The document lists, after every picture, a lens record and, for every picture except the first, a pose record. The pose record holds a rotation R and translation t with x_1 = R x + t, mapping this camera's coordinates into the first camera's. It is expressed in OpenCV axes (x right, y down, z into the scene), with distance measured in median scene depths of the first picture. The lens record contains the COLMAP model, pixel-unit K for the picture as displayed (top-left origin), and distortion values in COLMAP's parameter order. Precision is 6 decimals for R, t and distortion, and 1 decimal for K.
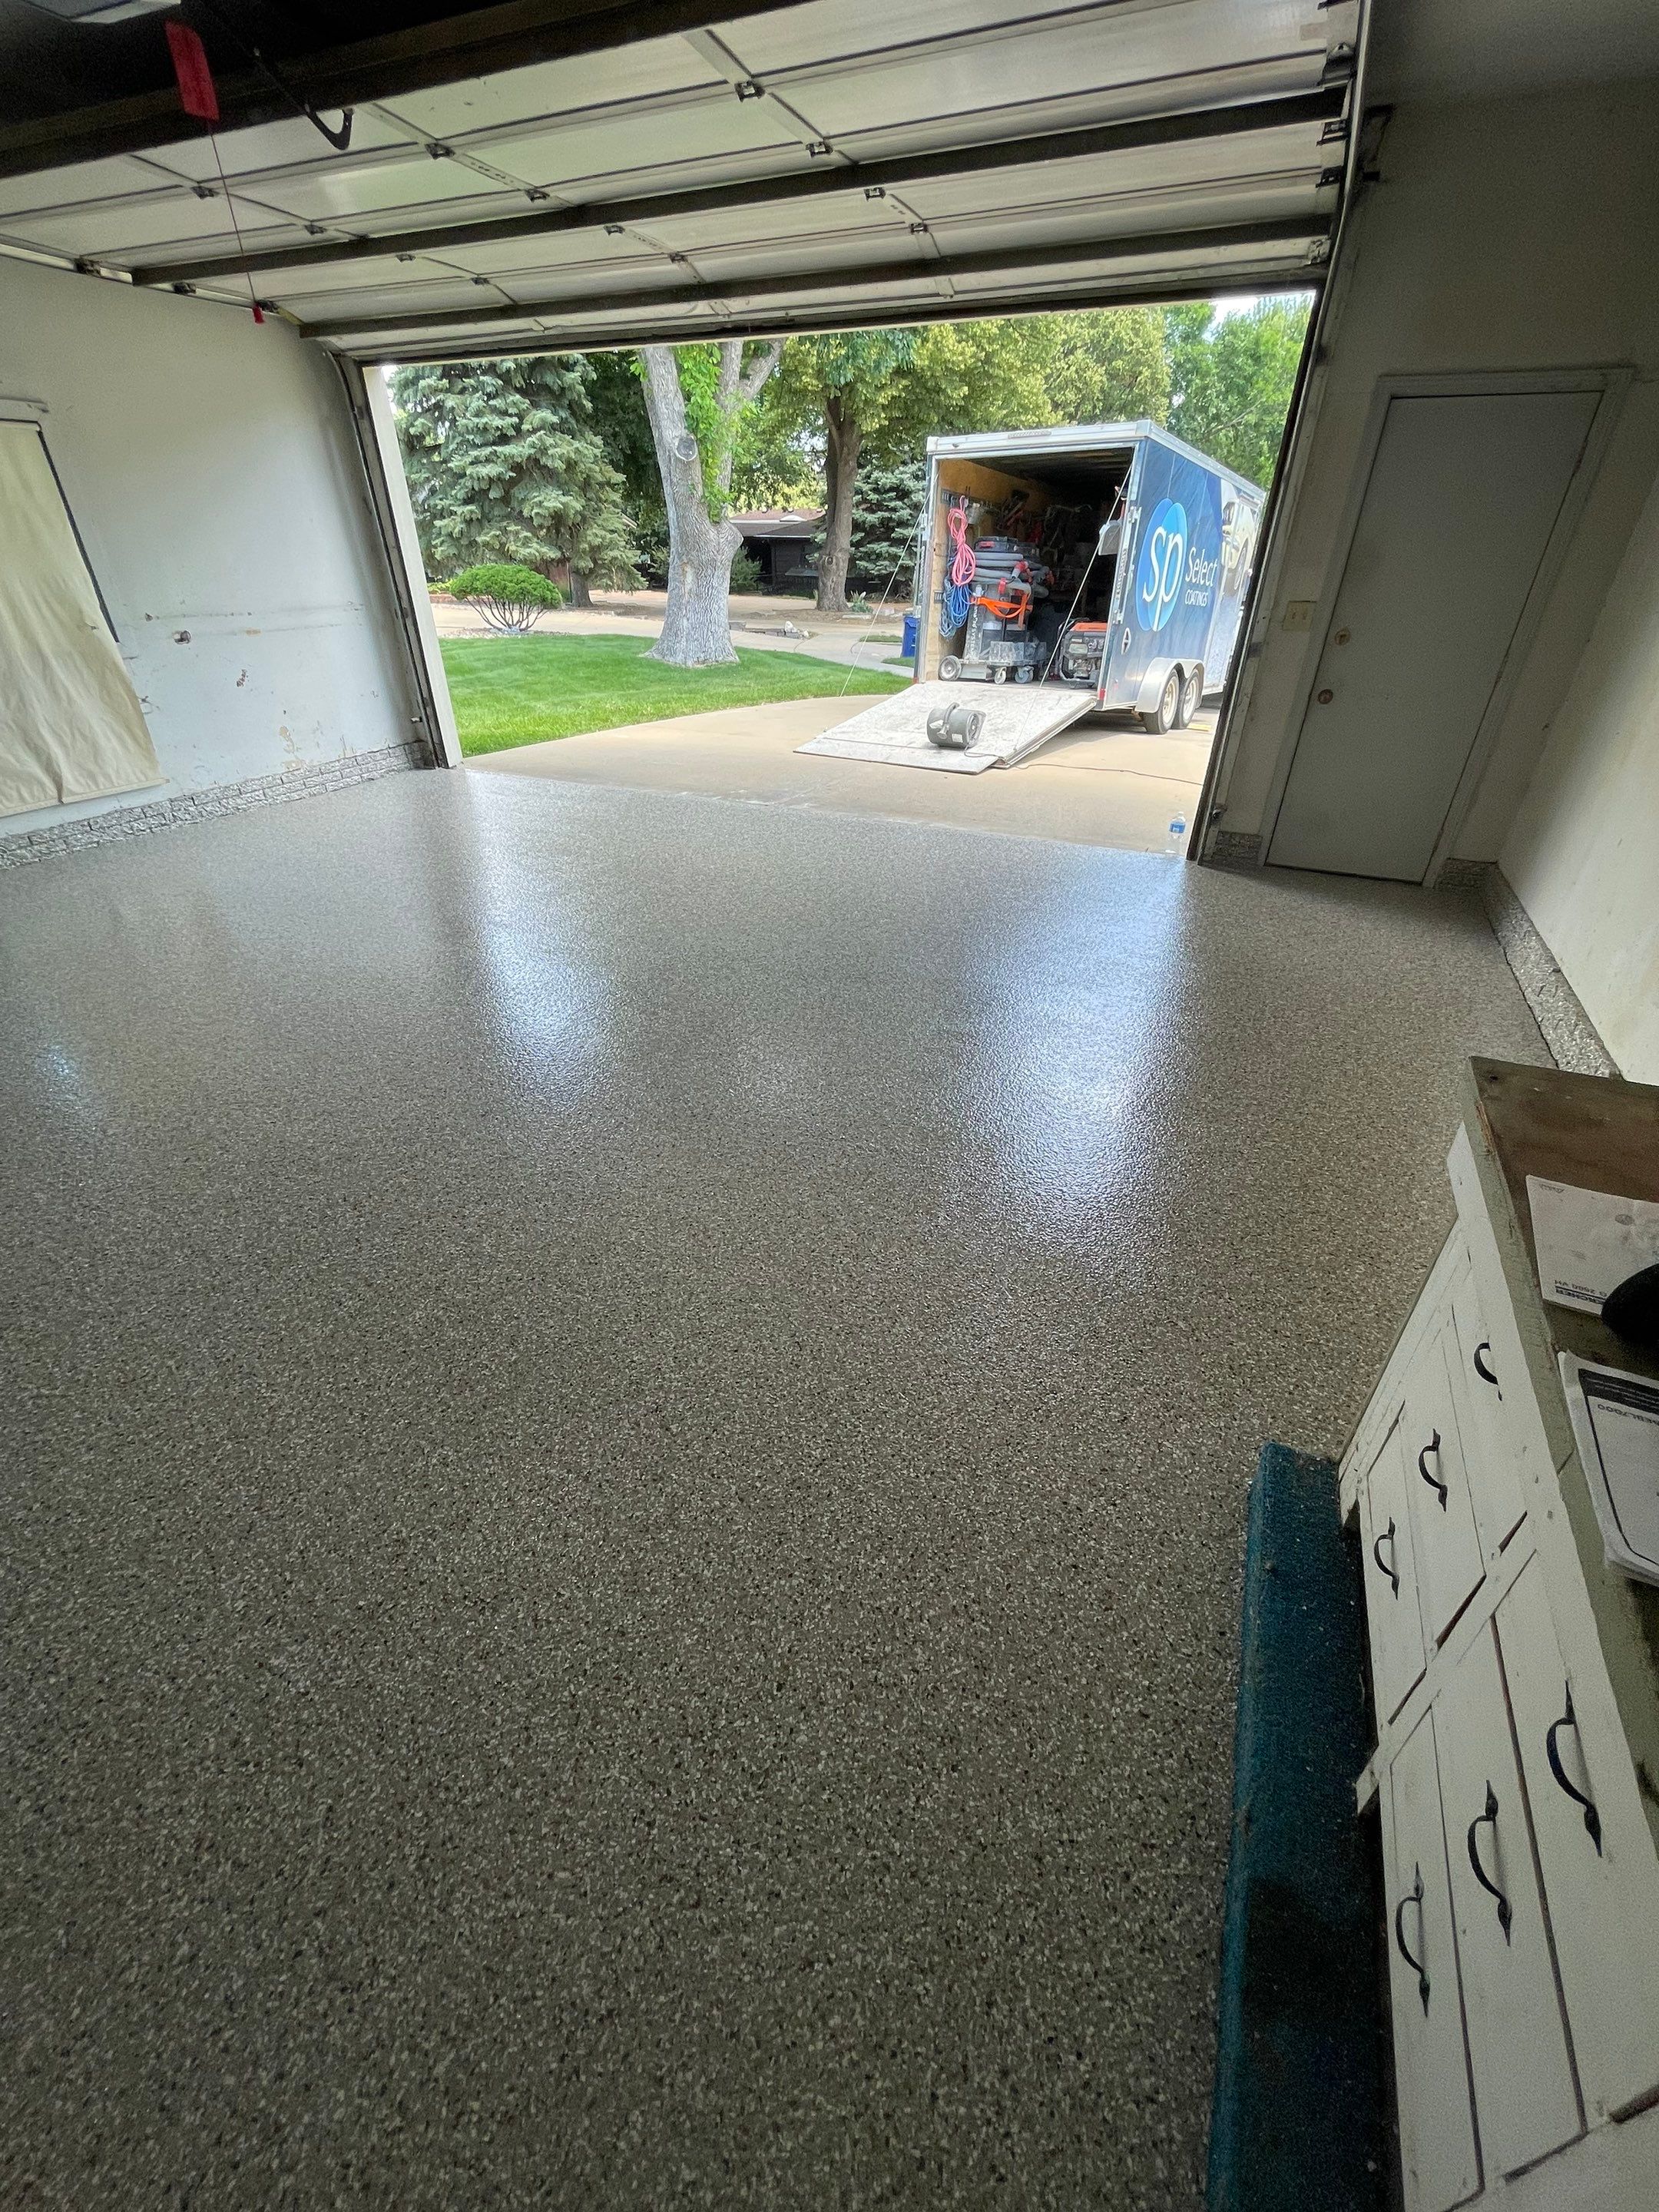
lens RADIAL K [[896.3, 0, 831.4], [0, 896.3, 1105.2], [0, 0, 1]] dist [-0.001889, -0.000155]
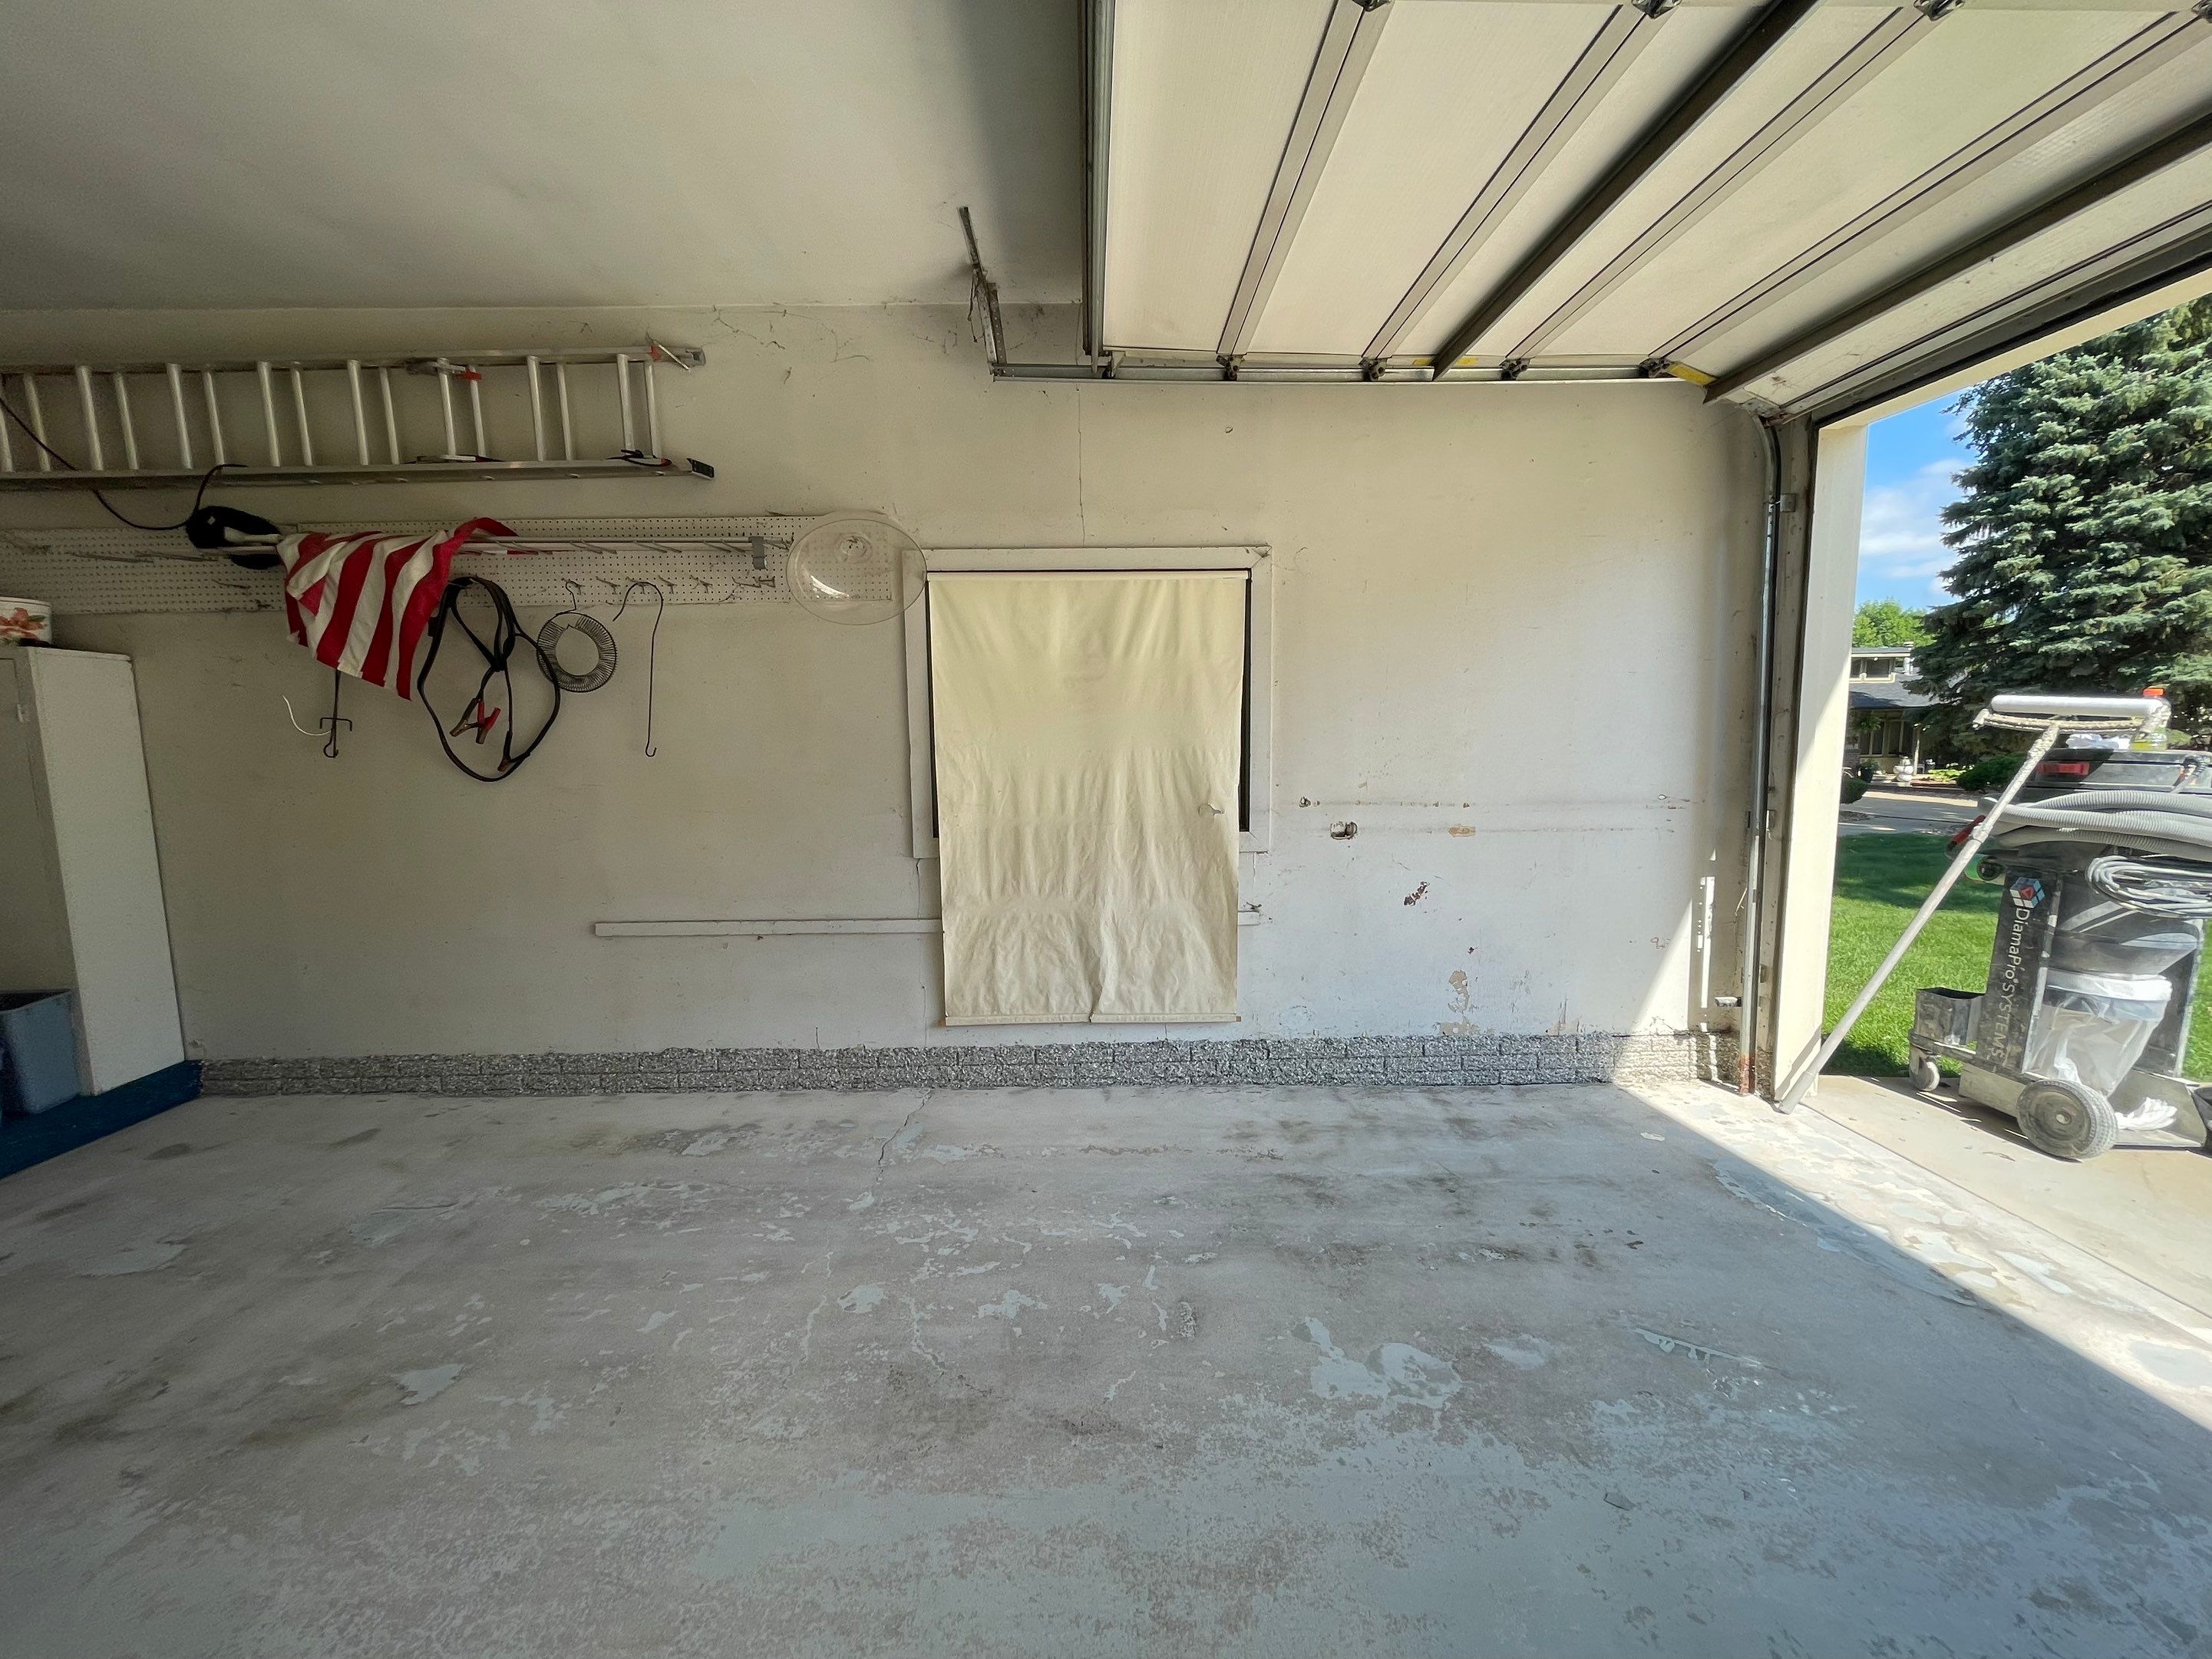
lens RADIAL K [[891.1, 0, 1102.3], [0, 891.1, 830.5], [0, 0, 1]] dist [-0.001045, -0.000138]
pose [[0.428624, 0.089259, -0.899063, -0.189596], [-0.474509, 0.869056, -0.139940, -0.308087], [0.768845, 0.486595, 0.414853, 0.525073]]
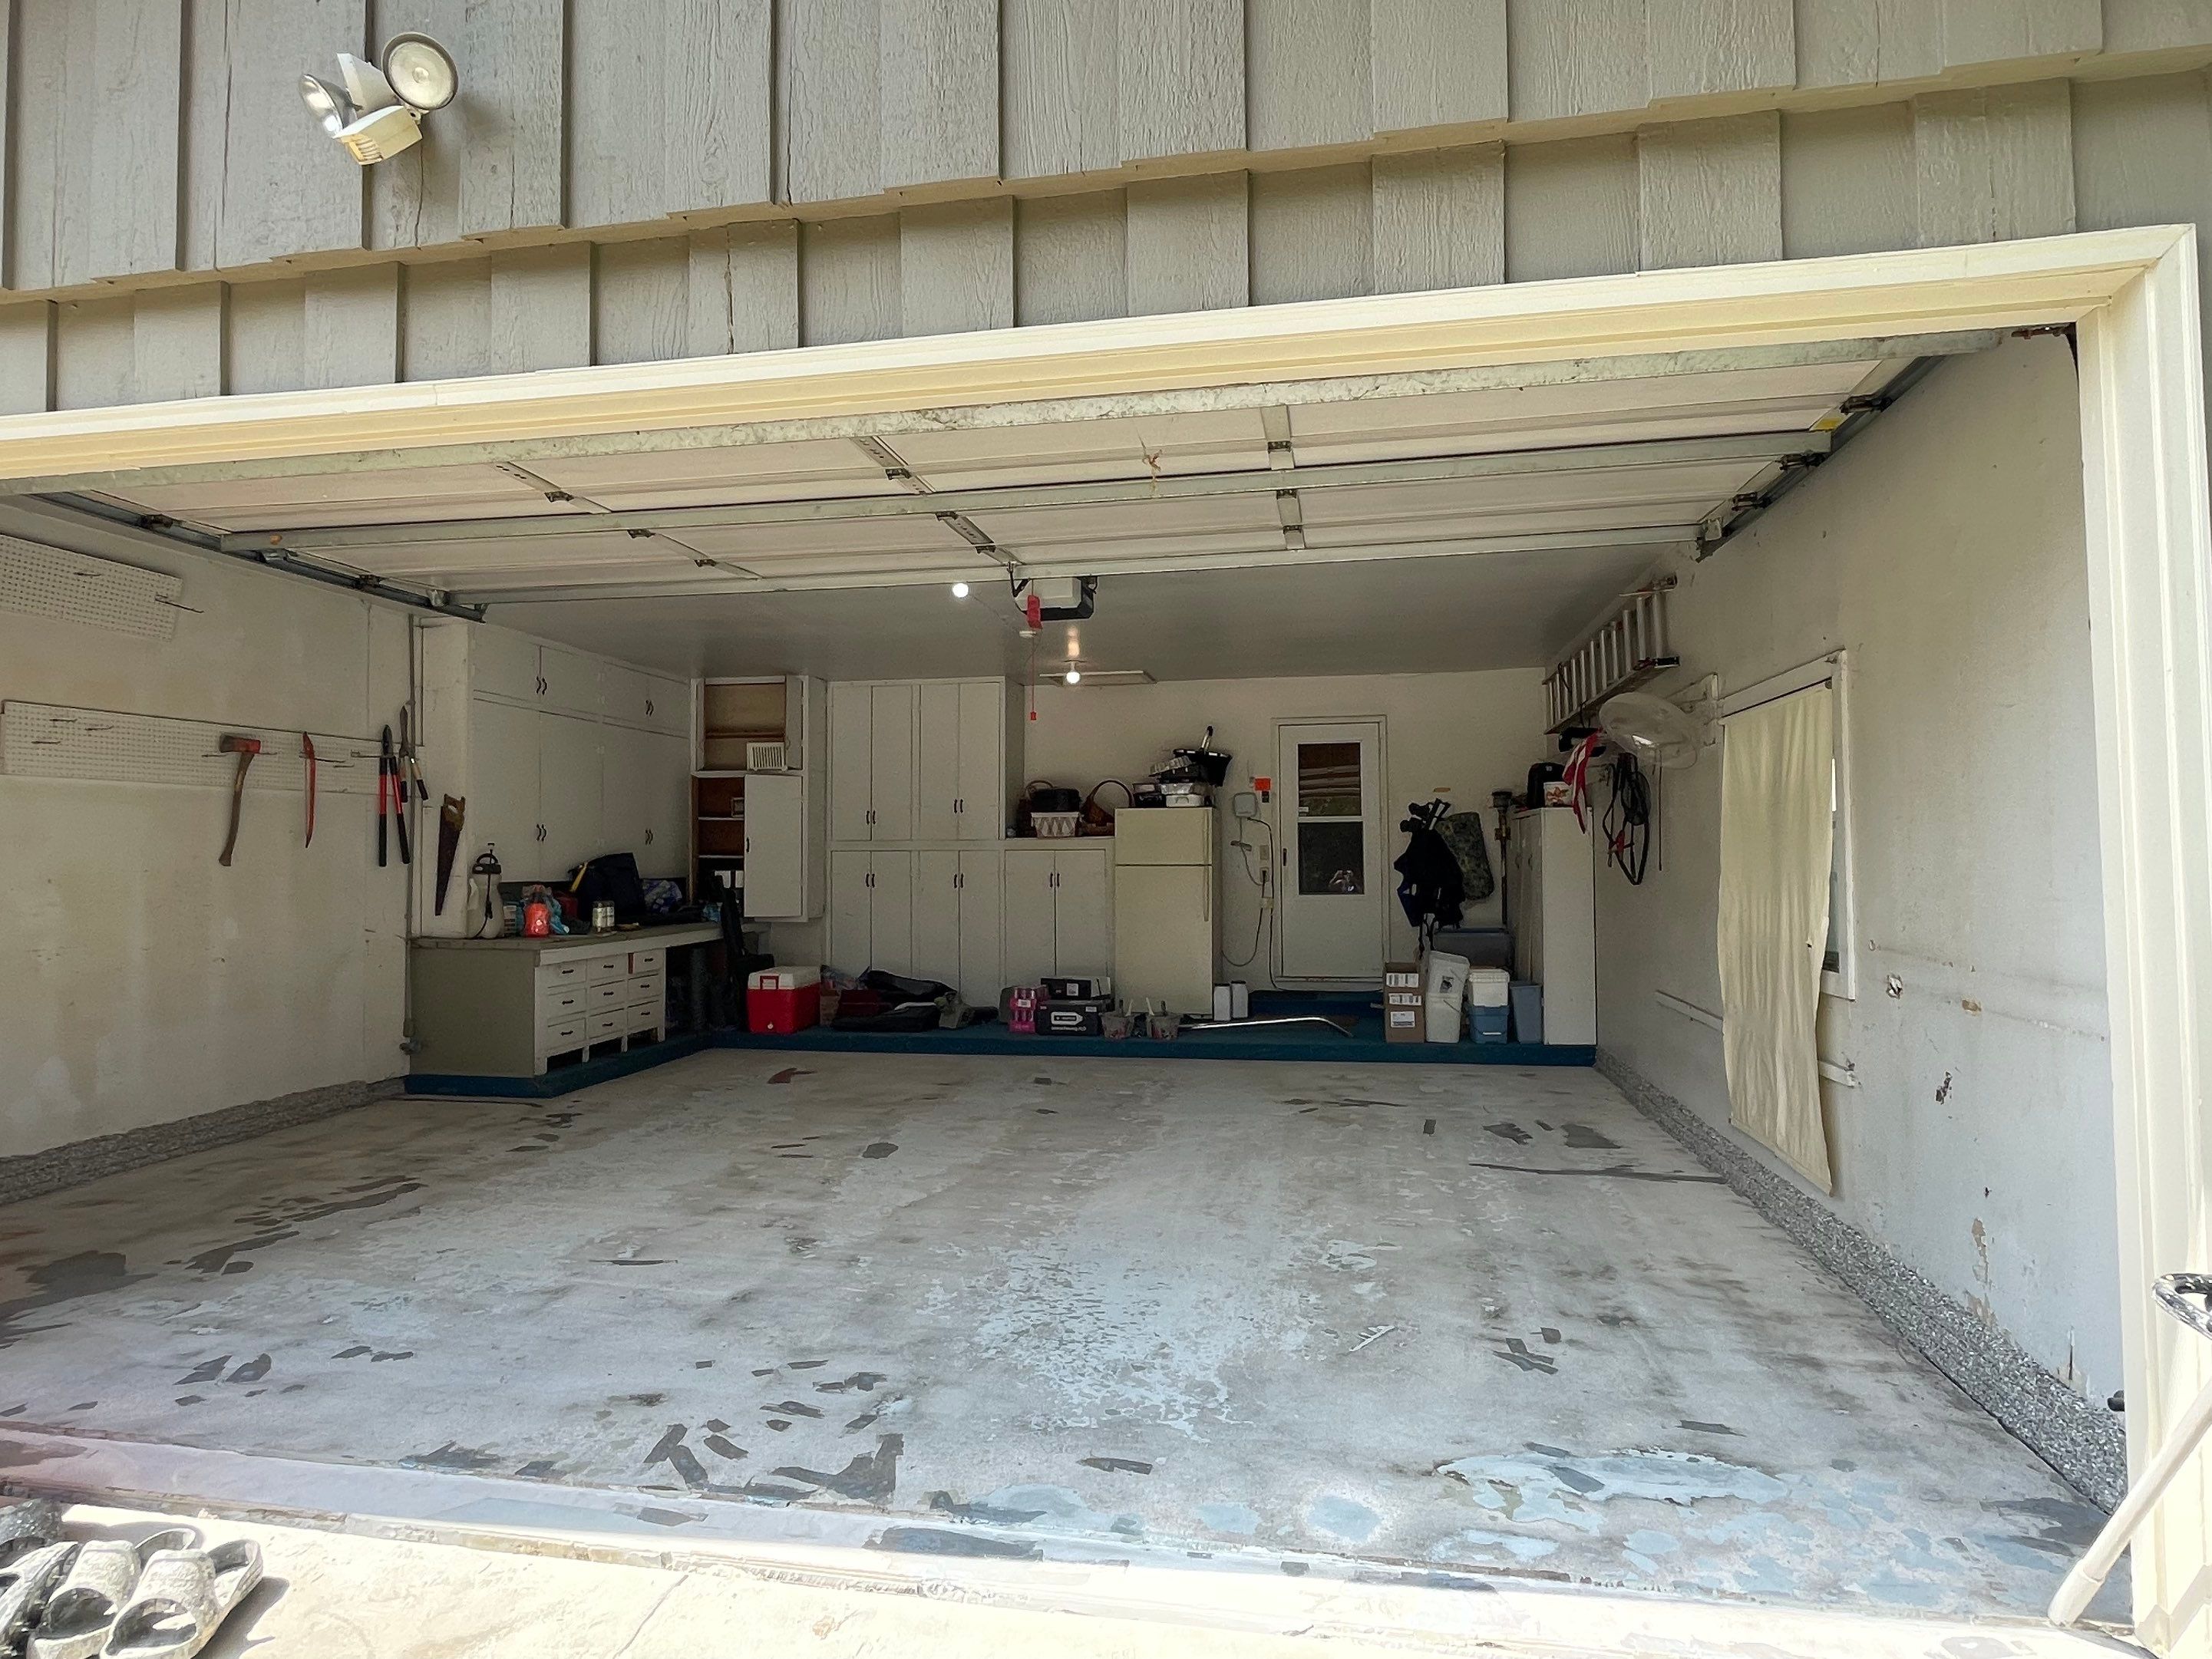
lens RADIAL K [[1256.3, 0, 1104.8], [0, 1256.3, 826.7], [0, 0, 1]] dist [0.000010, 0.000261]
pose [[-0.971869, -0.005440, -0.235460, -0.104393], [-0.126076, 0.856450, 0.500598, -0.800761], [0.198937, 0.516201, -0.833043, 1.295053]]
